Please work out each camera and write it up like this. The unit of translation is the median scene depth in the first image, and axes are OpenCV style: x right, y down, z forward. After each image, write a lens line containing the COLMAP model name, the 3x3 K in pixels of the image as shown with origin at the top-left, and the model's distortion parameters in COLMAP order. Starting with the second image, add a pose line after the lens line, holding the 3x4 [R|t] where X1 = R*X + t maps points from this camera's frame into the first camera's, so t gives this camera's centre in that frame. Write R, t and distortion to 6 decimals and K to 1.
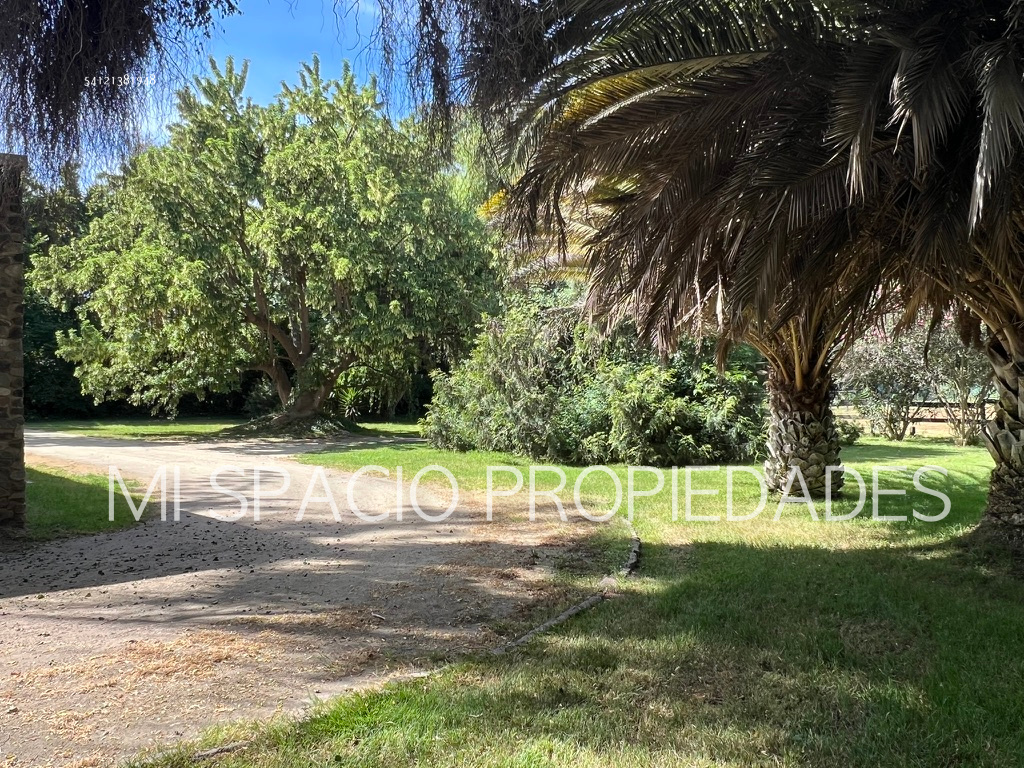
lens RADIAL K [[746.1, 0, 512.0], [0, 746.1, 385.1], [0, 0, 1]] dist [0.000225, 0.000074]
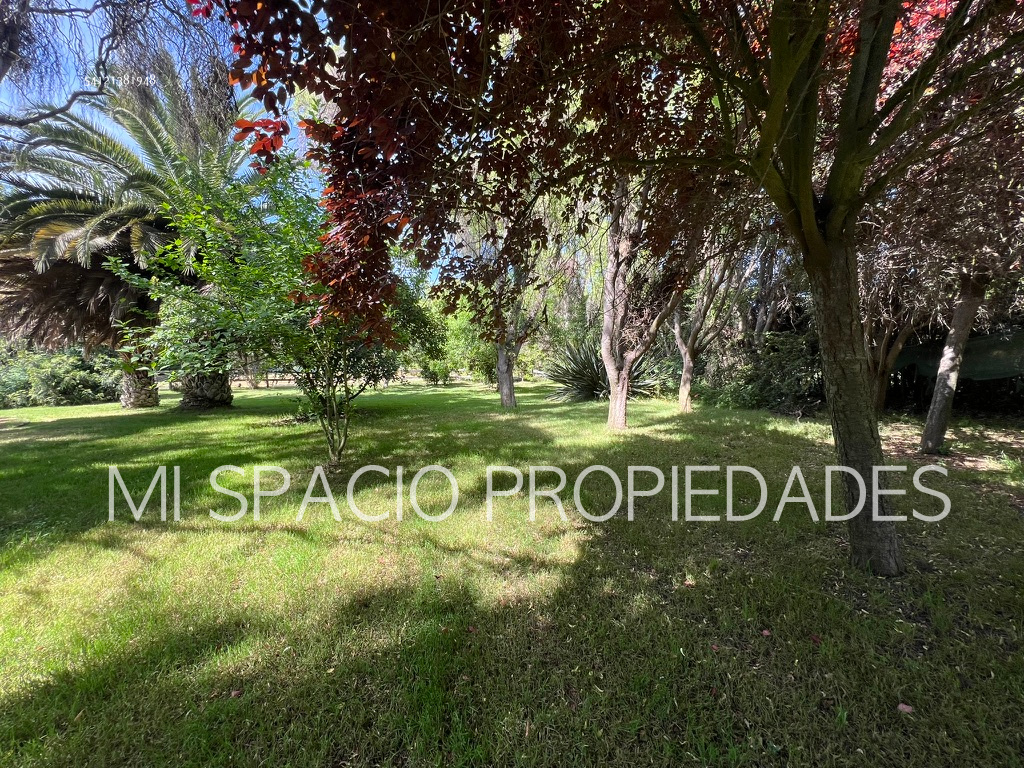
lens RADIAL K [[409.6, 0, 513.2], [0, 409.6, 384.9], [0, 0, 1]] dist [0.001170, 0.000134]
pose [[0.590990, -0.040678, 0.805653, 0.017629], [-0.003781, 0.998577, 0.053192, -0.009607], [-0.806670, -0.034482, 0.589995, -0.595226]]
